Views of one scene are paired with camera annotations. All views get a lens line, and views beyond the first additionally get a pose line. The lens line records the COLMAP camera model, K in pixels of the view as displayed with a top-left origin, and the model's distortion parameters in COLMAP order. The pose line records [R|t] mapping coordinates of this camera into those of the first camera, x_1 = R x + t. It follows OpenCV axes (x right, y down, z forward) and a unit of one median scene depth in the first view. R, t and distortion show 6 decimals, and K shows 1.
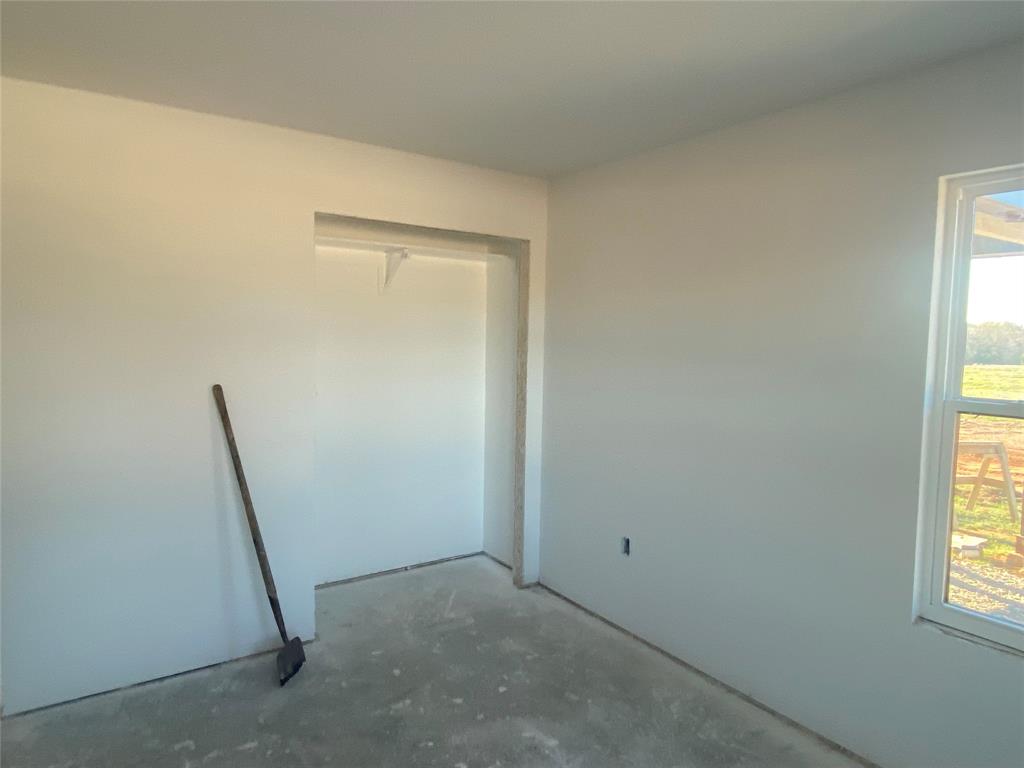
lens RADIAL K [[661.2, 0, 512.0], [0, 661.2, 384.0], [0, 0, 1]] dist [0.005574, 0.001377]
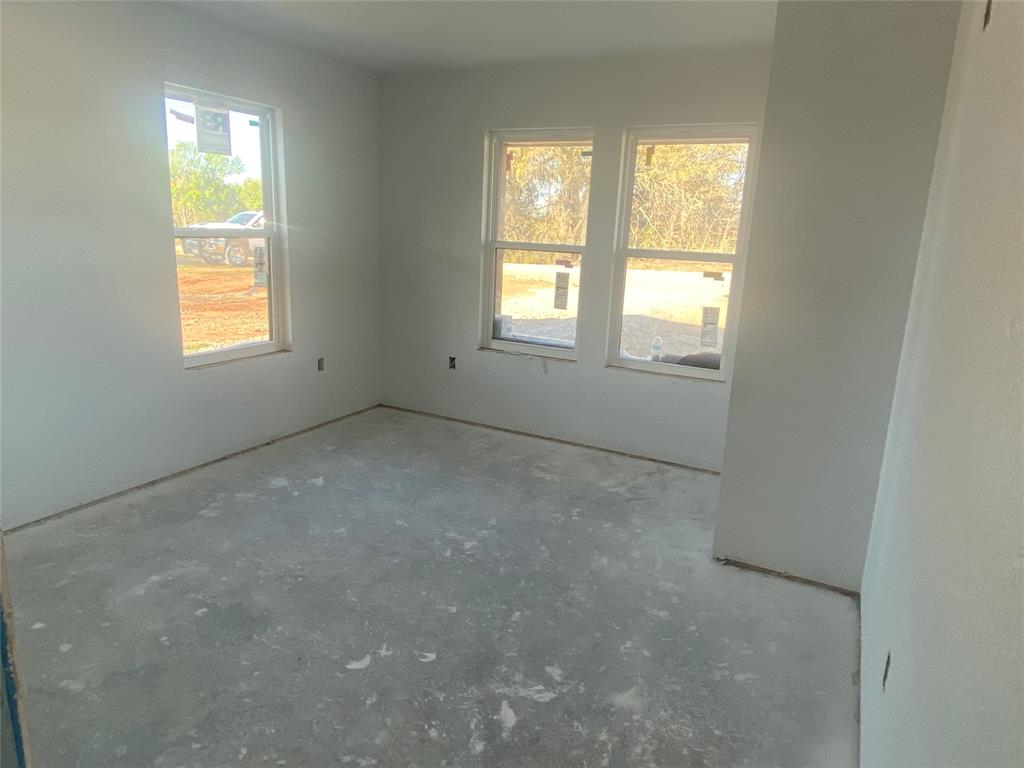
lens RADIAL K [[661.2, 0, 512.0], [0, 661.2, 384.0], [0, 0, 1]] dist [0.005574, 0.001377]
pose [[-0.466718, -0.250175, 0.848284, -1.066728], [0.011460, 0.957366, 0.288651, -0.066622], [-0.884332, 0.144440, -0.443953, 0.937781]]
